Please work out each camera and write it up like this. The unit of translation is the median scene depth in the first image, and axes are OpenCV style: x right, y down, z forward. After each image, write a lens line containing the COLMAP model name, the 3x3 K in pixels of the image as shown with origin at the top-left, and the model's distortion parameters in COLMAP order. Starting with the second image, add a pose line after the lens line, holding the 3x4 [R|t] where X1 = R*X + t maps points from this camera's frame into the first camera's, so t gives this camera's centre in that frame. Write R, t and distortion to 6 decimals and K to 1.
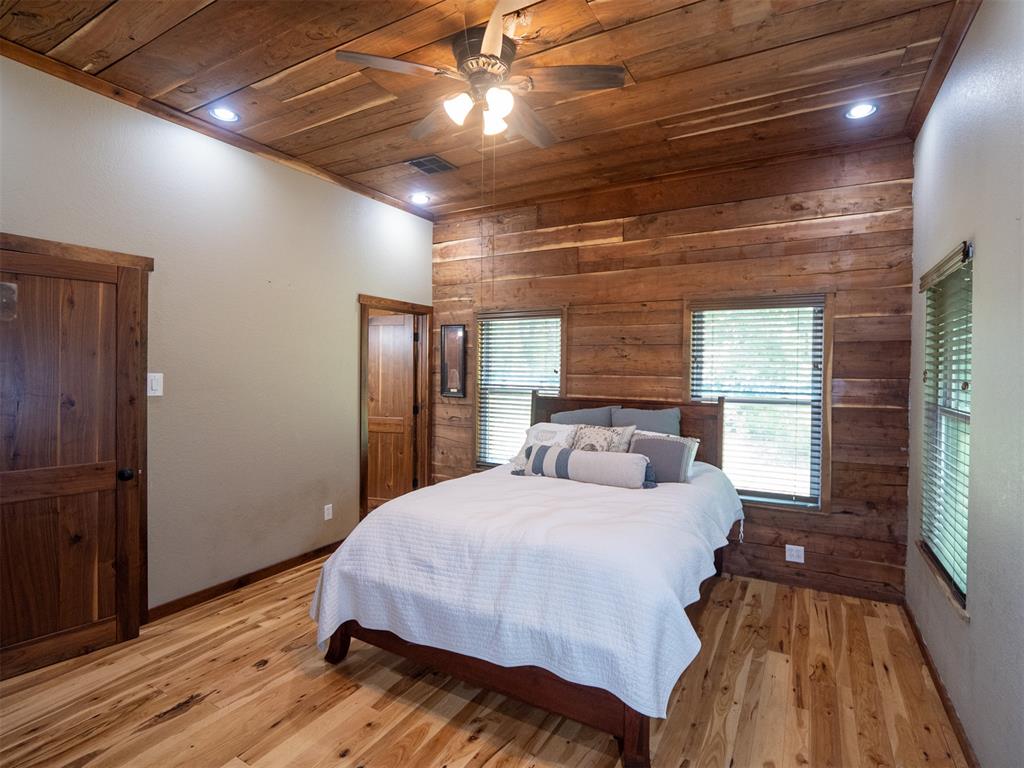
lens RADIAL K [[506.9, 0, 532.1], [0, 506.9, 379.2], [0, 0, 1]] dist [-0.010462, -0.001211]
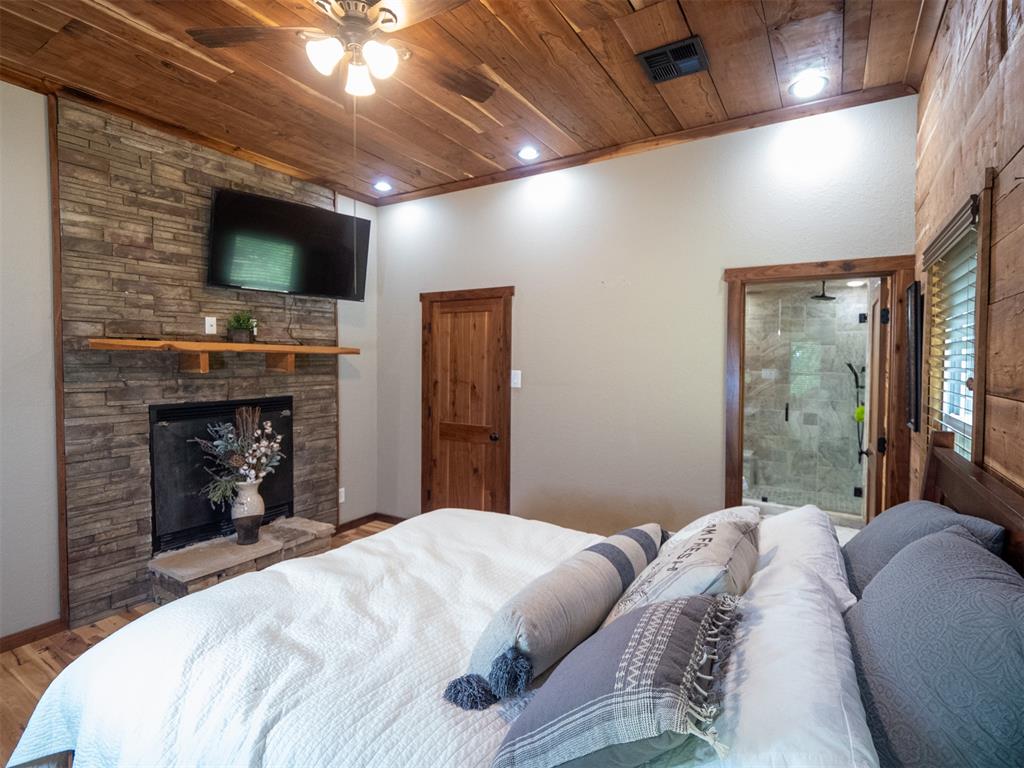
lens RADIAL K [[506.9, 0, 522.0], [0, 506.9, 374.7], [0, 0, 1]] dist [-0.010462, -0.001211]
pose [[-0.043879, 0.021183, -0.998812, 0.624509], [-0.027702, 0.999365, 0.022412, -0.032858], [0.998653, 0.028653, -0.043264, 1.099240]]
